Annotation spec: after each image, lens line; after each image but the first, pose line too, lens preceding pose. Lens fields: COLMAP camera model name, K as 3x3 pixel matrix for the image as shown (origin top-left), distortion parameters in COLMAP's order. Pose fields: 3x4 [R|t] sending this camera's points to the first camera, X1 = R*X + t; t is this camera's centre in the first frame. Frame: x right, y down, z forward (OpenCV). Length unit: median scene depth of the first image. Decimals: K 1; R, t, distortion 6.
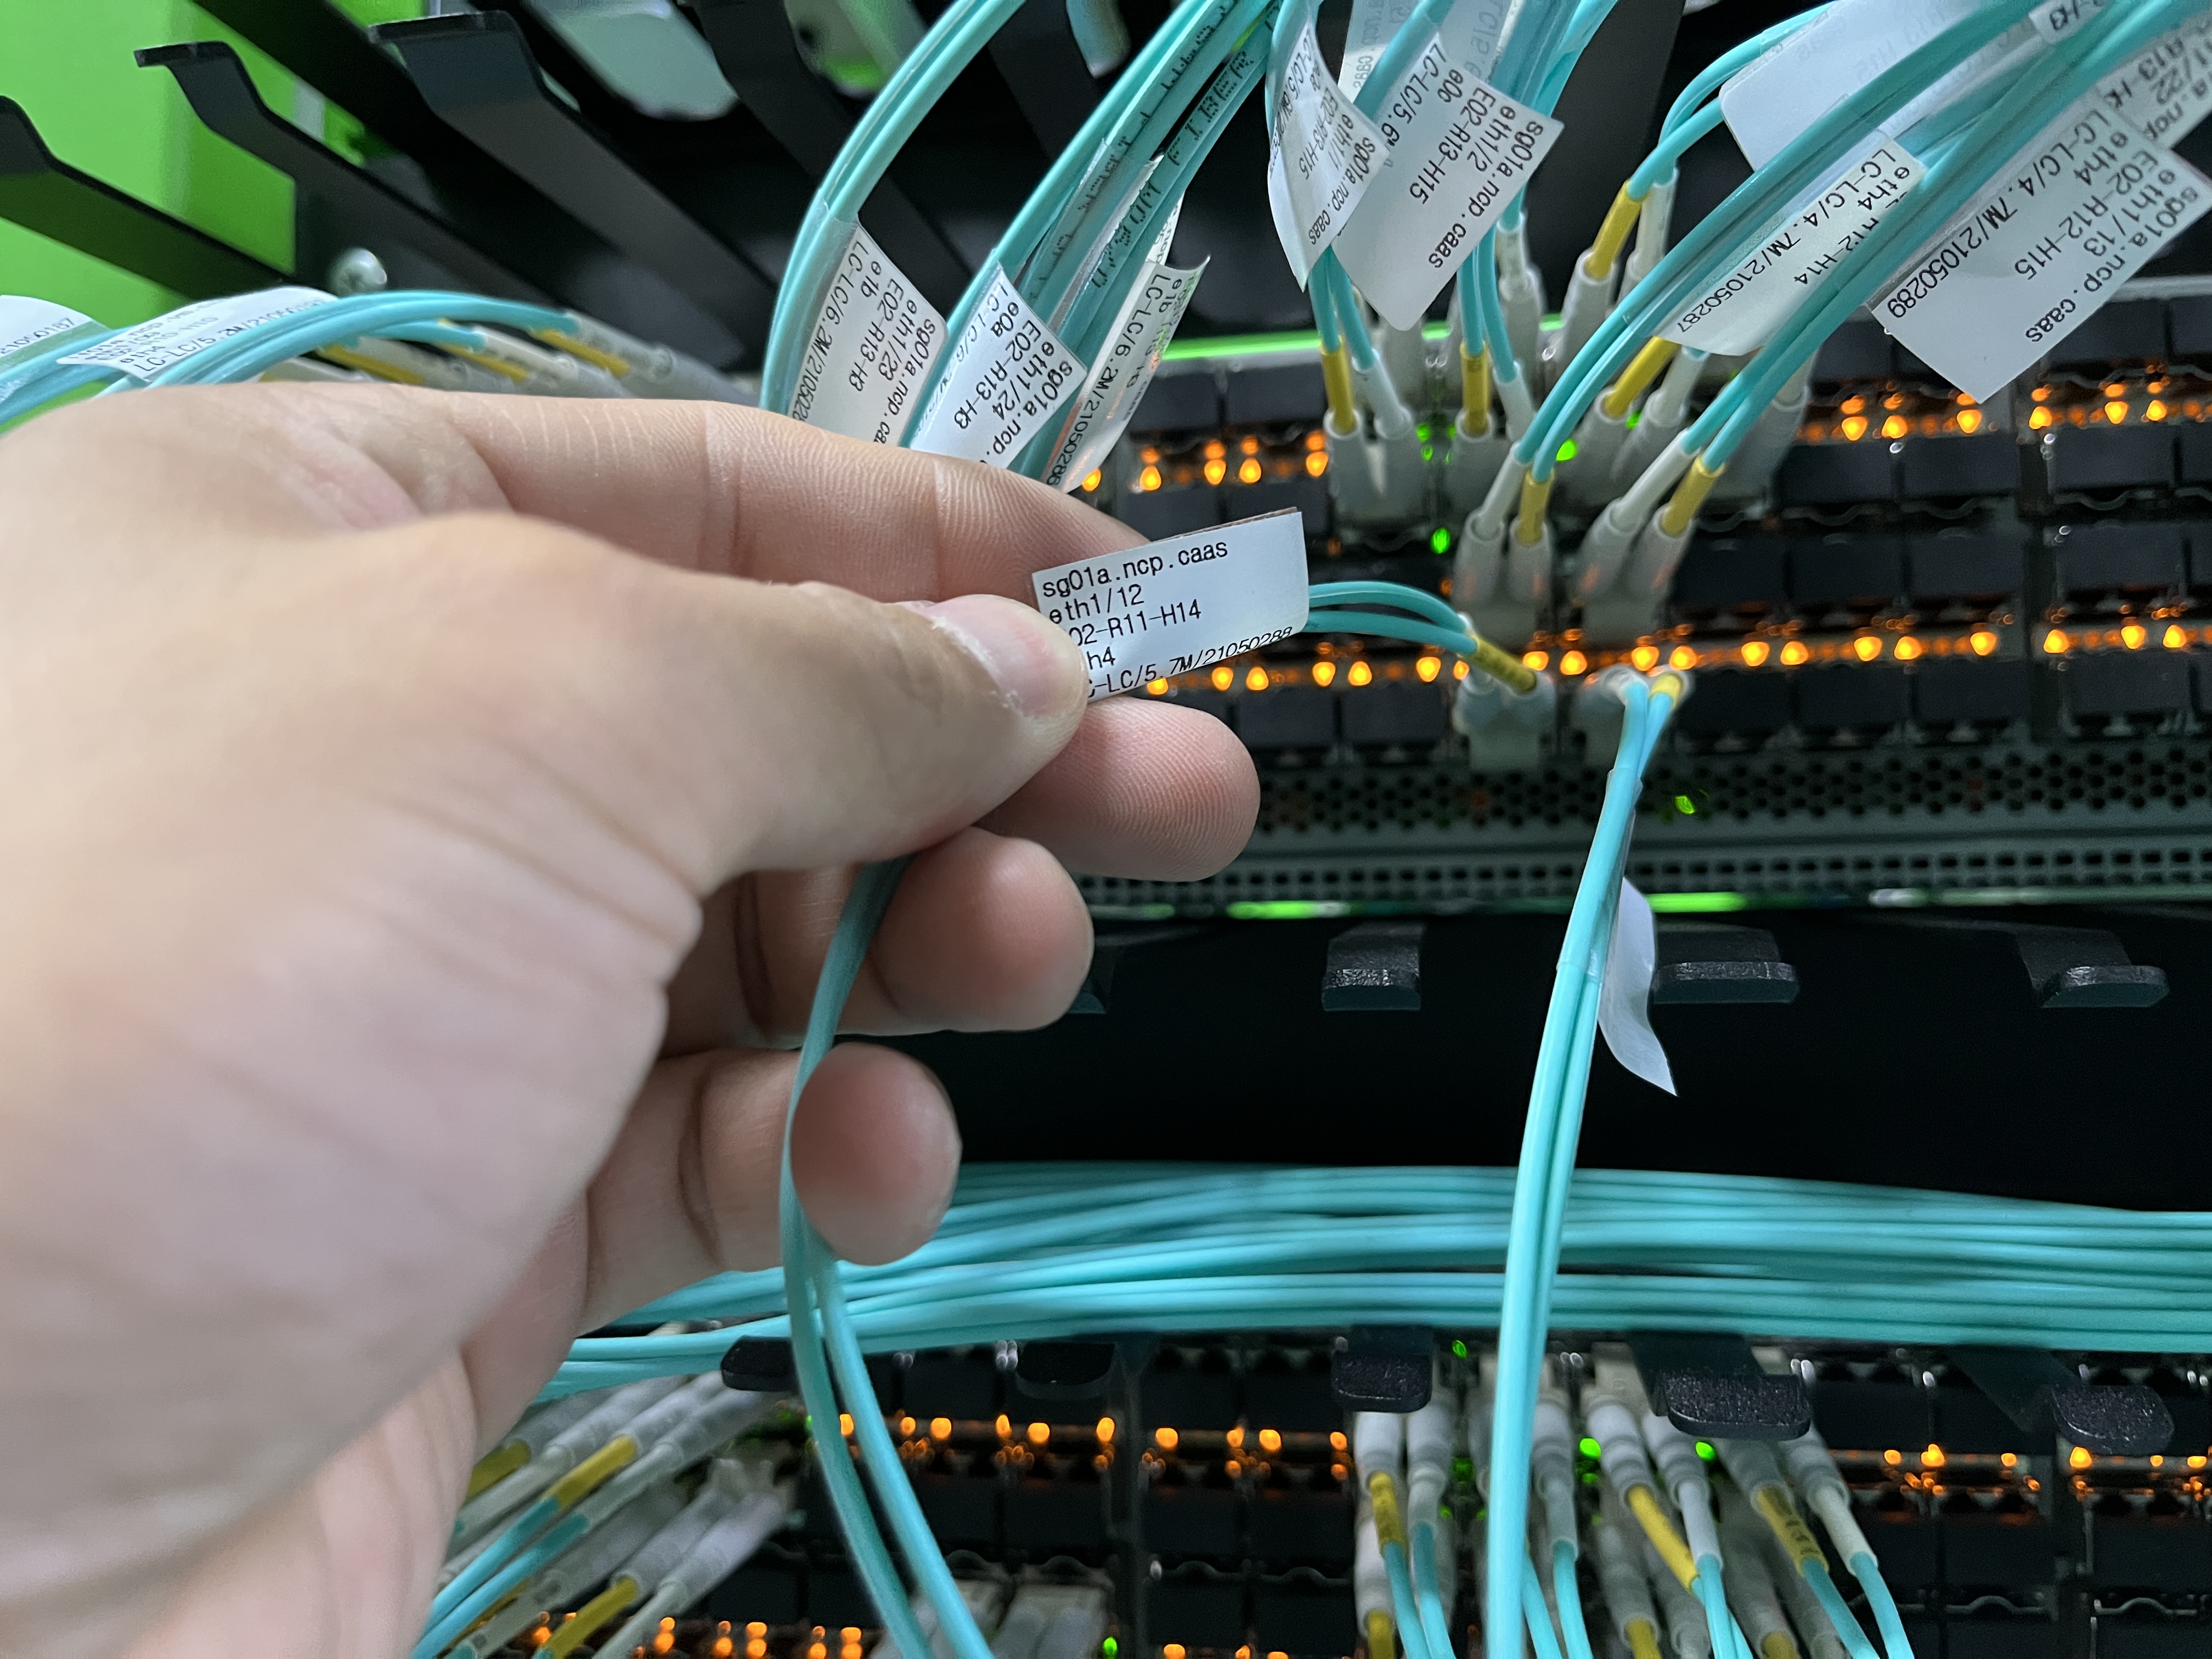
lens RADIAL K [[1668.9, 0, 1162.1], [0, 1668.9, 830.5], [0, 0, 1]] dist [0.086898, -0.150346]
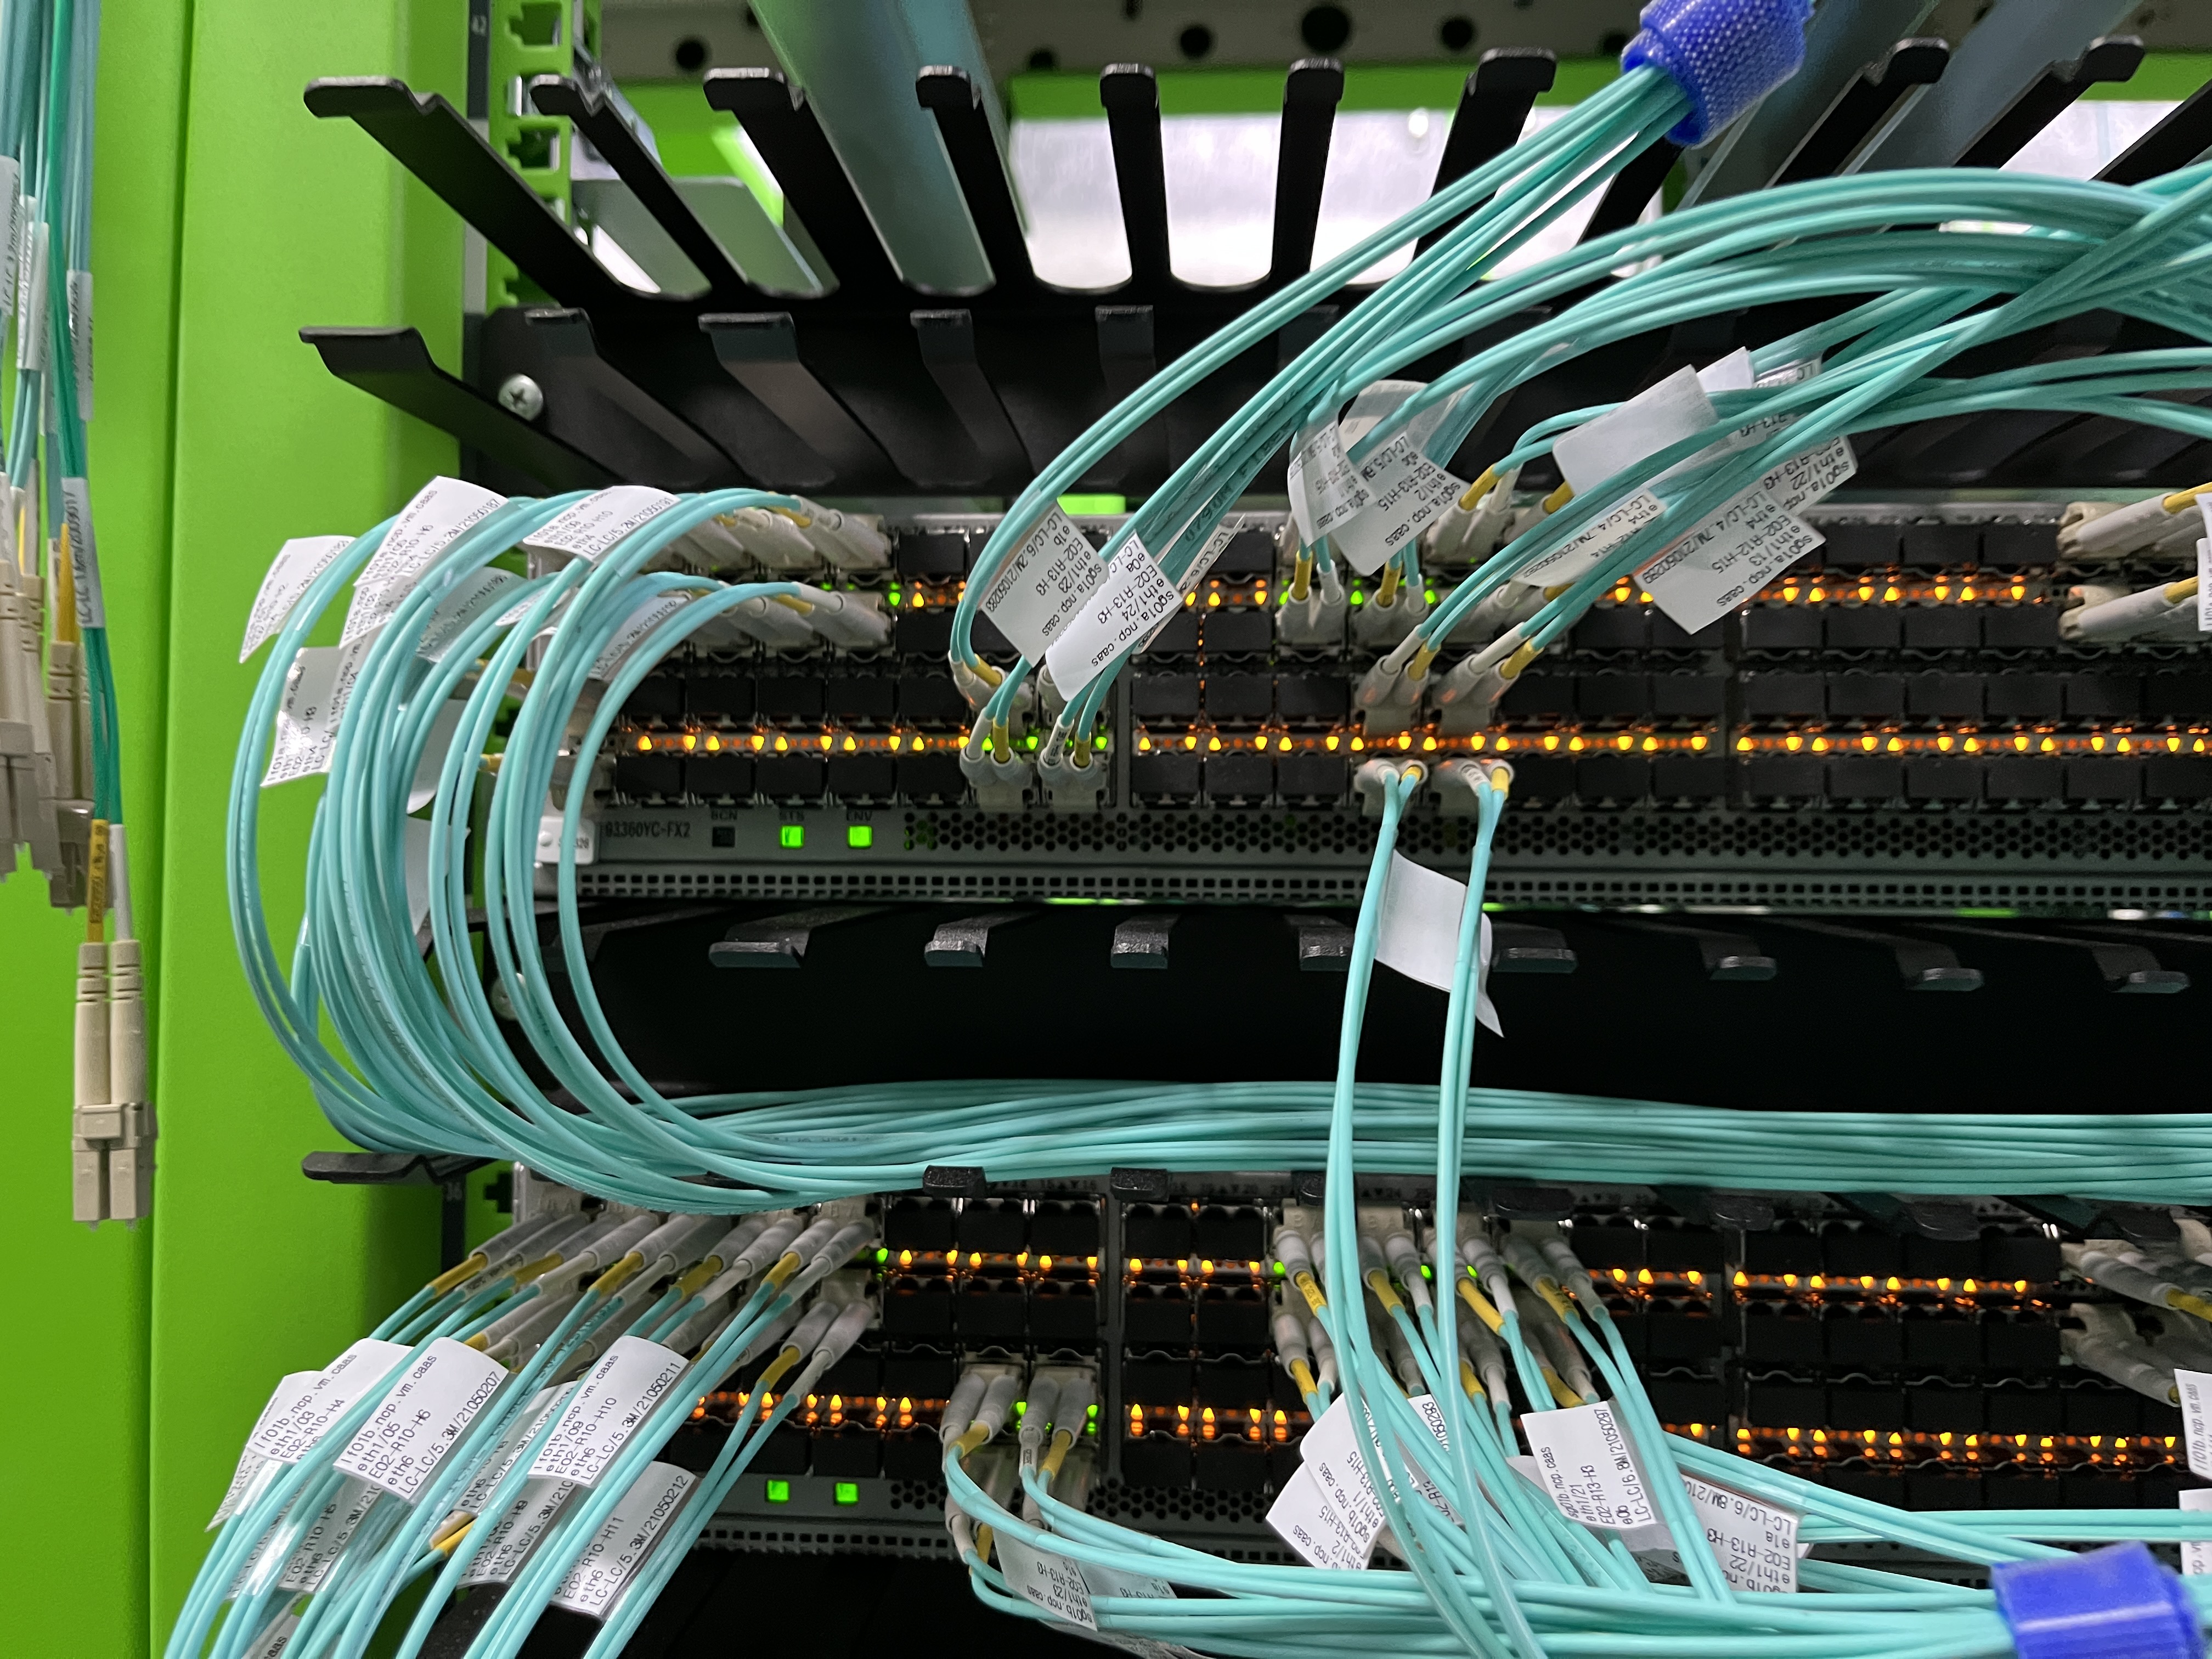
lens RADIAL K [[1696.0, 0, 1097.9], [0, 1696.0, 831.5], [0, 0, 1]] dist [0.106431, -0.222226]
pose [[0.994522, 0.031782, 0.099583, -0.272212], [-0.033774, 0.999261, 0.018377, -0.057610], [-0.098925, -0.021640, 0.994860, -0.649723]]
